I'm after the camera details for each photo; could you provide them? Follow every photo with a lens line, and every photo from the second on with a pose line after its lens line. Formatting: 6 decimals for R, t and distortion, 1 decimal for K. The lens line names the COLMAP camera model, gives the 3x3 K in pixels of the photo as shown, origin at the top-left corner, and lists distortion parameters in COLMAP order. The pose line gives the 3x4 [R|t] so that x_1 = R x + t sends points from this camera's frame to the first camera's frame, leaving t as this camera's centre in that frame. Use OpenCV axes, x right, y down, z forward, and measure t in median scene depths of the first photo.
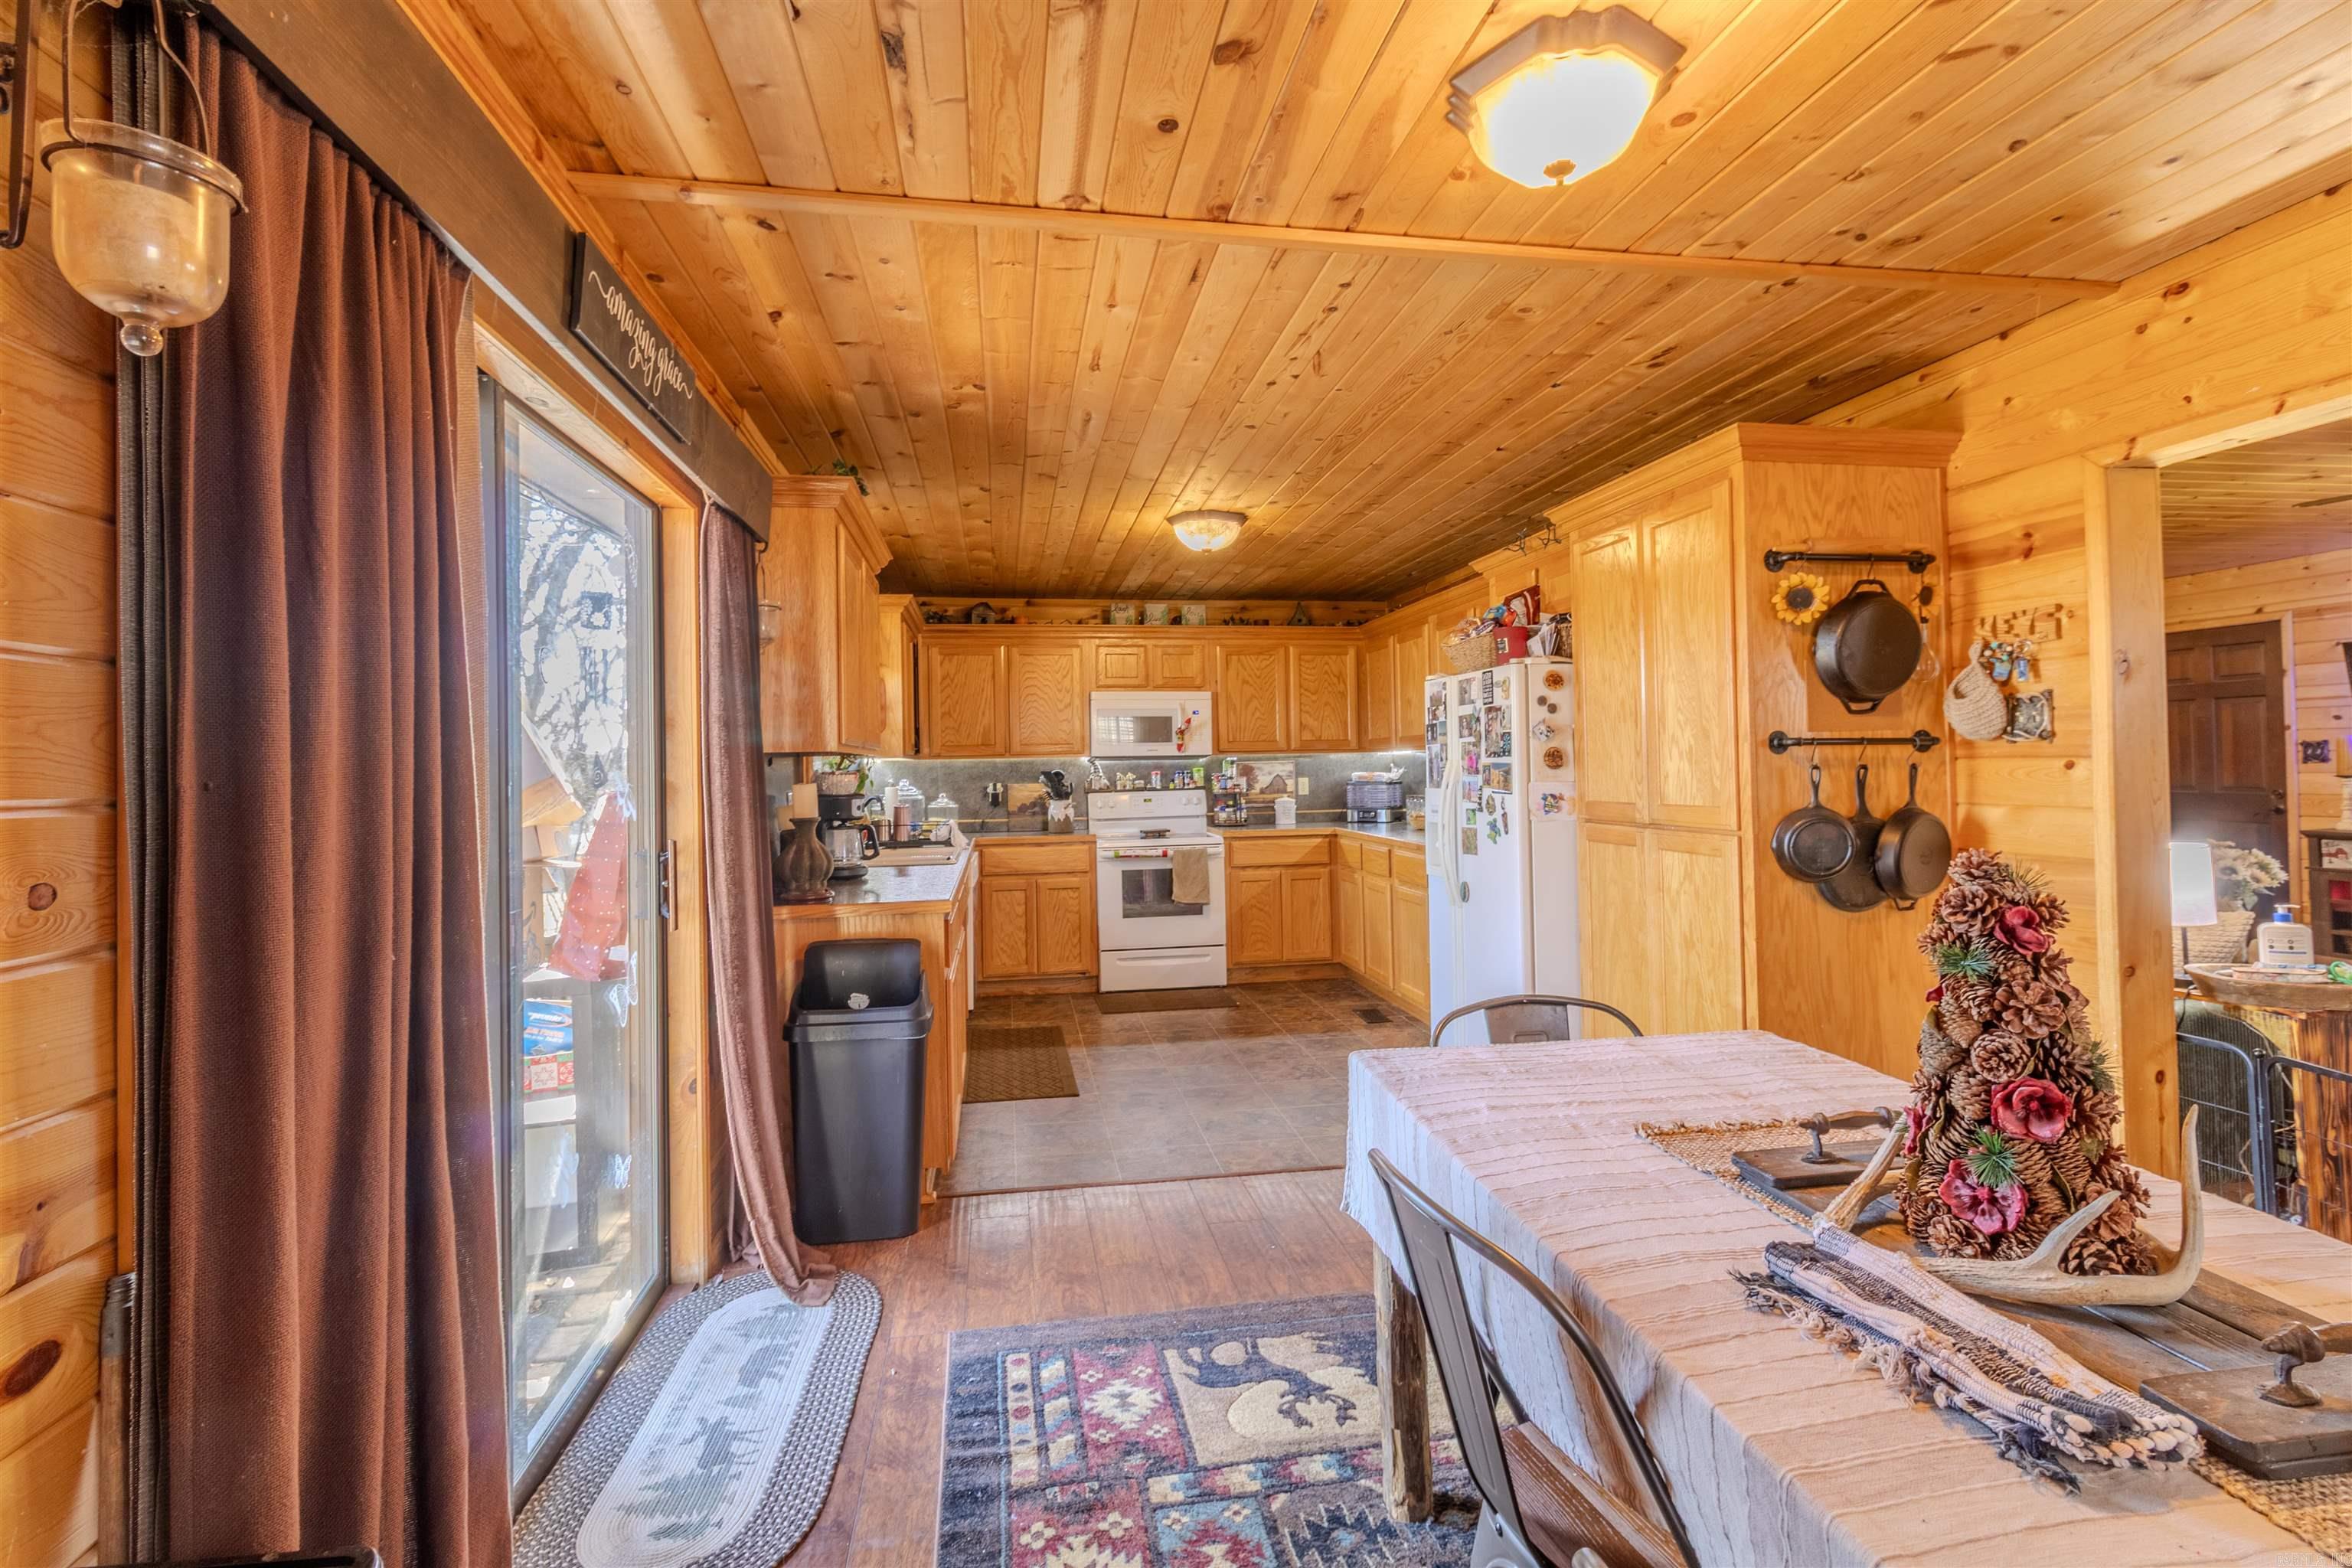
lens RADIAL K [[1082.5, 0, 1175.9], [0, 1082.5, 766.7], [0, 0, 1]] dist [-0.000020, -0.000004]
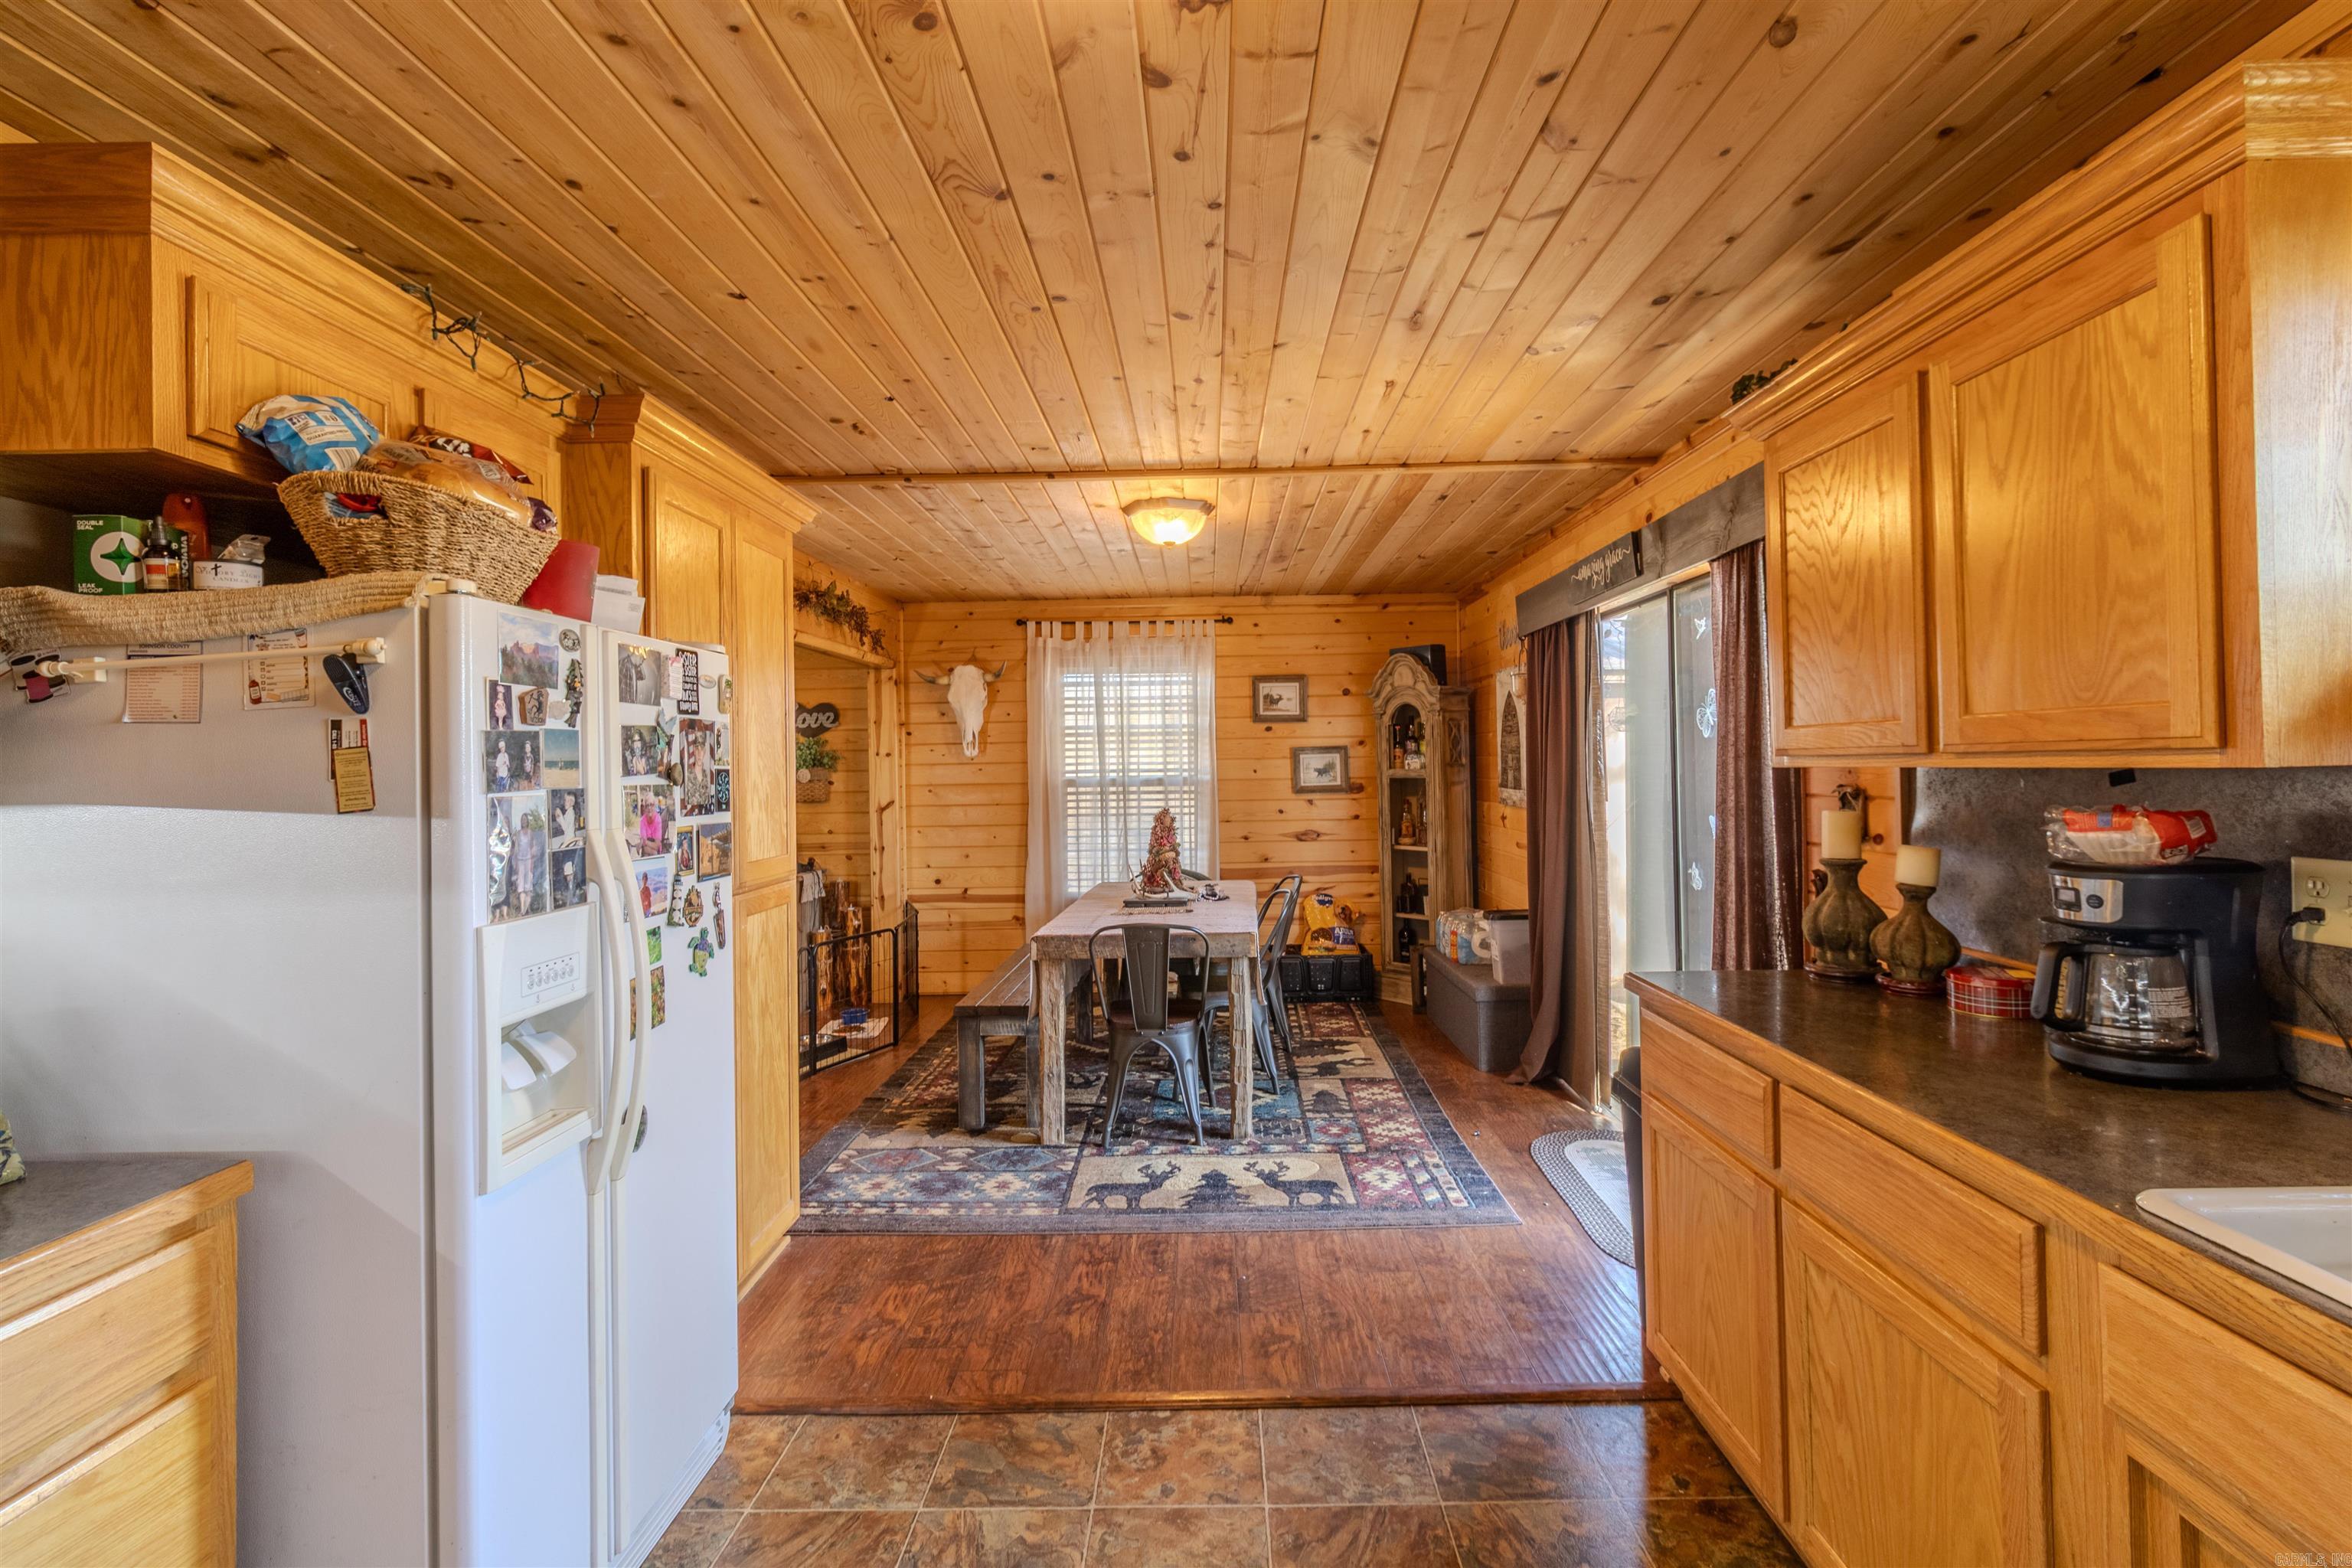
lens RADIAL K [[1082.5, 0, 1179.9], [0, 1082.5, 765.0], [0, 0, 1]] dist [-0.000020, -0.000004]
pose [[-0.982737, 0.030653, 0.182449, -0.062587], [0.030897, 0.999521, -0.001506, -0.042680], [-0.182408, 0.004157, -0.983214, 2.526111]]
